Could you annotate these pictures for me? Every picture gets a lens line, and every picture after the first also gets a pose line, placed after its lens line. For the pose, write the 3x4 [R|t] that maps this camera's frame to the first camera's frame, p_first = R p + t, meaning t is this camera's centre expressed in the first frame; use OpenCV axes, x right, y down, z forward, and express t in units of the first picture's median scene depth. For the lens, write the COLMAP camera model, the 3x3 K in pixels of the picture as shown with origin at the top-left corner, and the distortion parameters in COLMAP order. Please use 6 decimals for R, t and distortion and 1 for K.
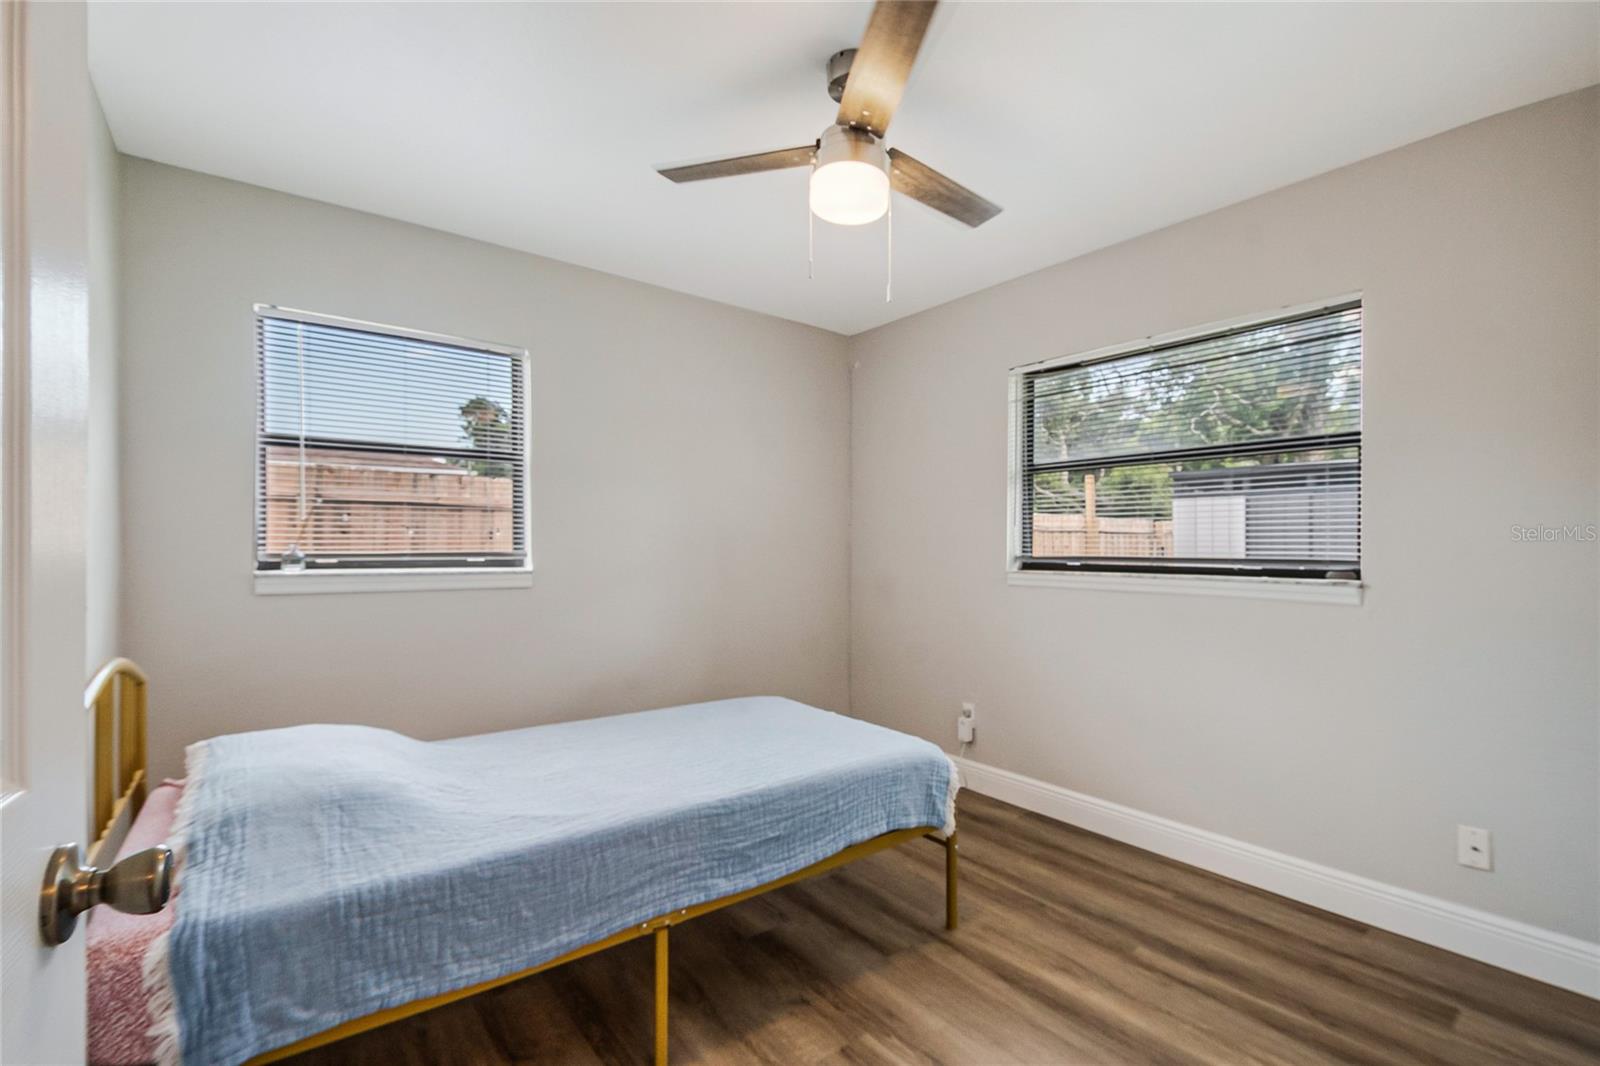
lens RADIAL K [[696.9, 0, 826.5], [0, 696.9, 530.5], [0, 0, 1]] dist [-0.000205, -0.005988]
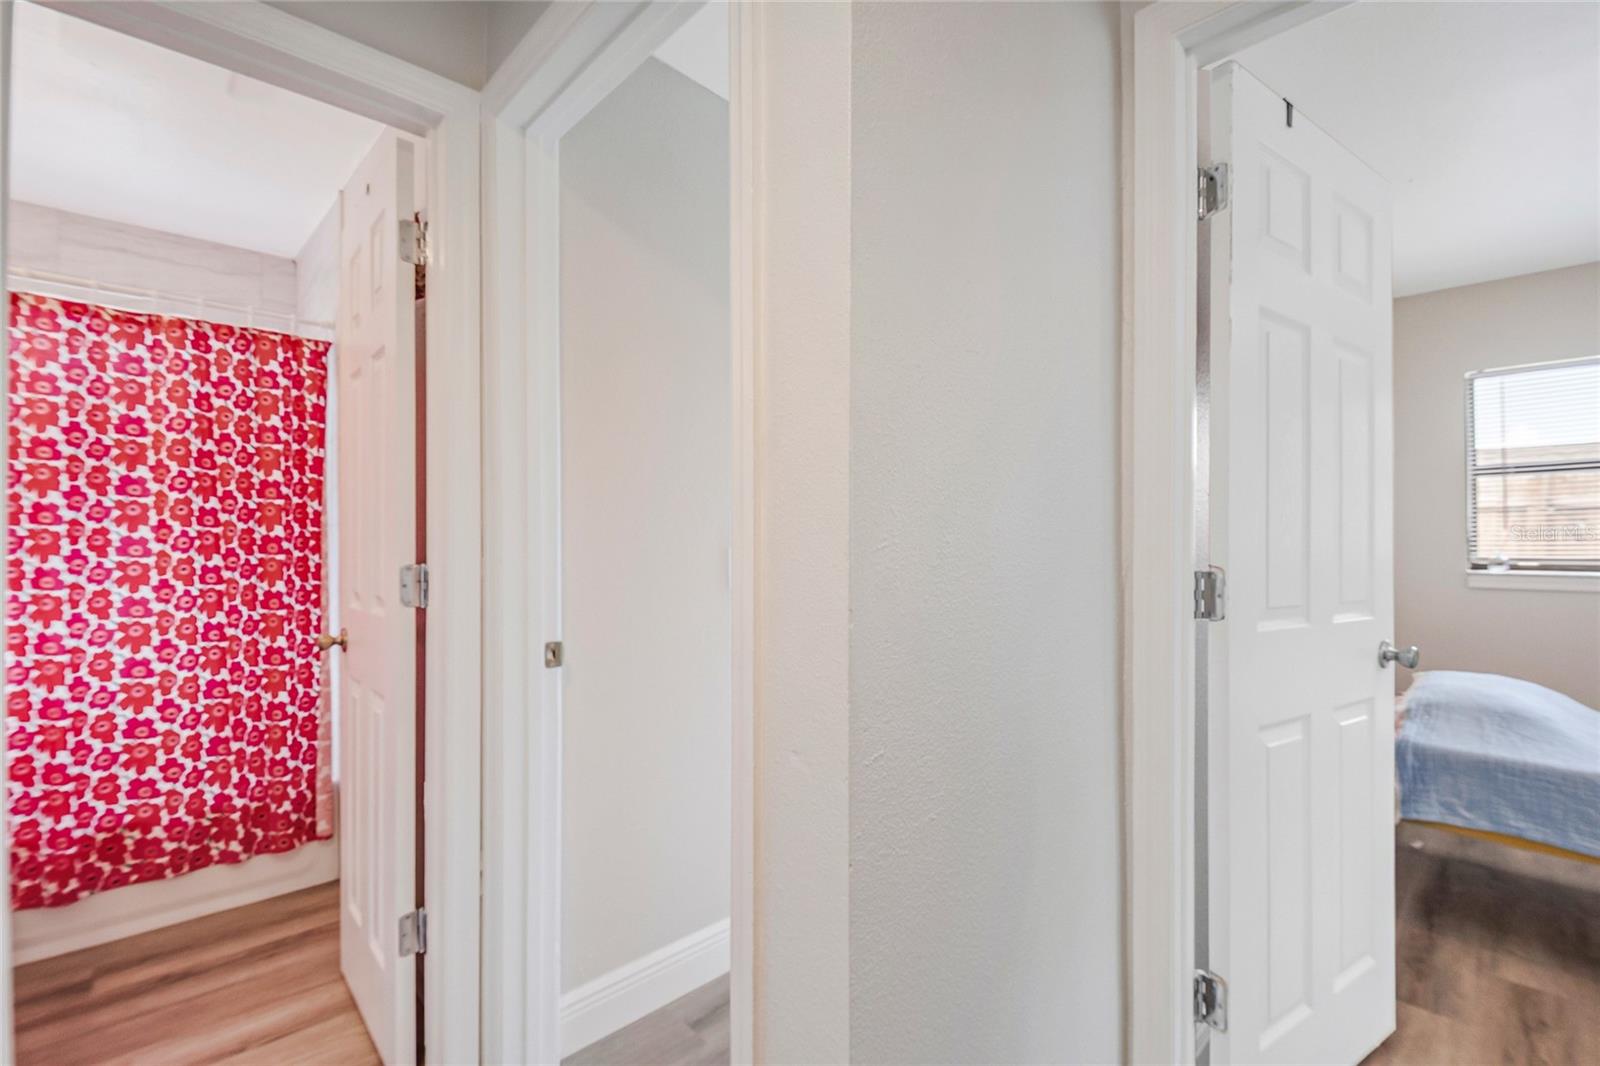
lens RADIAL K [[696.9, 0, 789.3], [0, 696.9, 546.9], [0, 0, 1]] dist [-0.000205, -0.005988]
pose [[0.063544, -0.005385, -0.997965, 0.707245], [0.019994, 0.999792, -0.004122, -0.013971], [0.997779, -0.019691, 0.063638, -0.651605]]
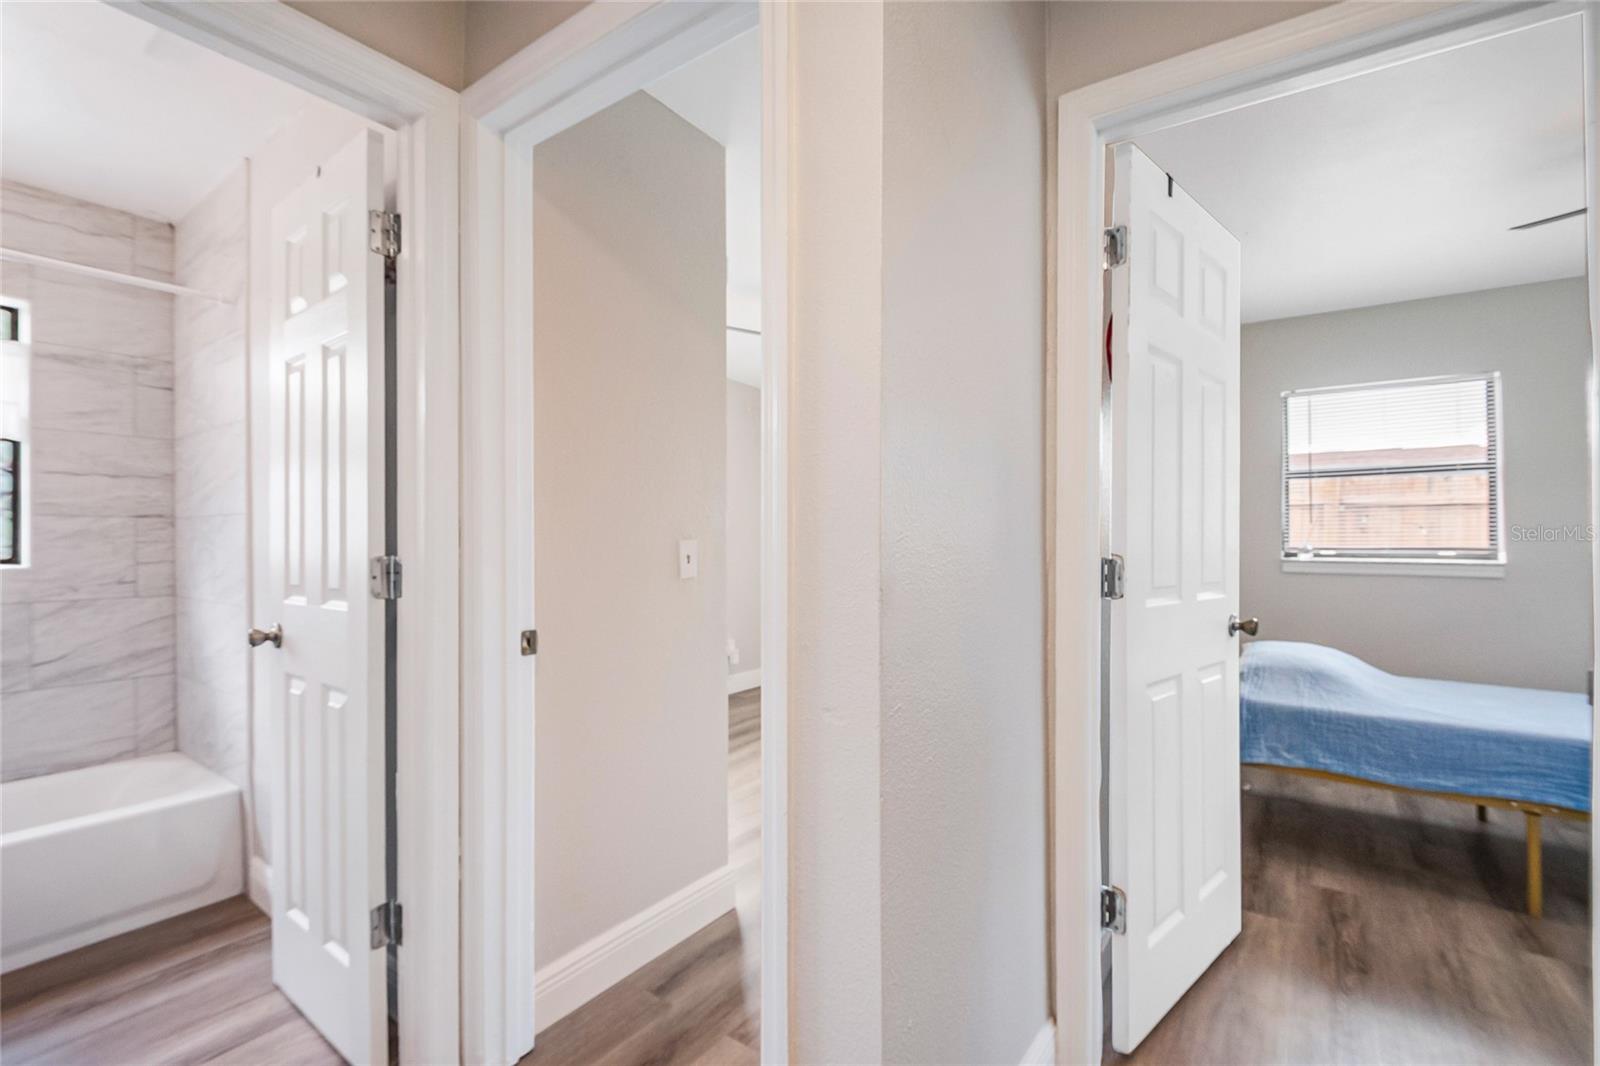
lens RADIAL K [[696.9, 0, 805.9], [0, 696.9, 539.4], [0, 0, 1]] dist [-0.000205, -0.005988]
pose [[0.242099, -0.003924, -0.970244, 0.783676], [0.021380, 0.999771, 0.001291, -0.016647], [0.970016, -0.021057, 0.242127, -0.771449]]
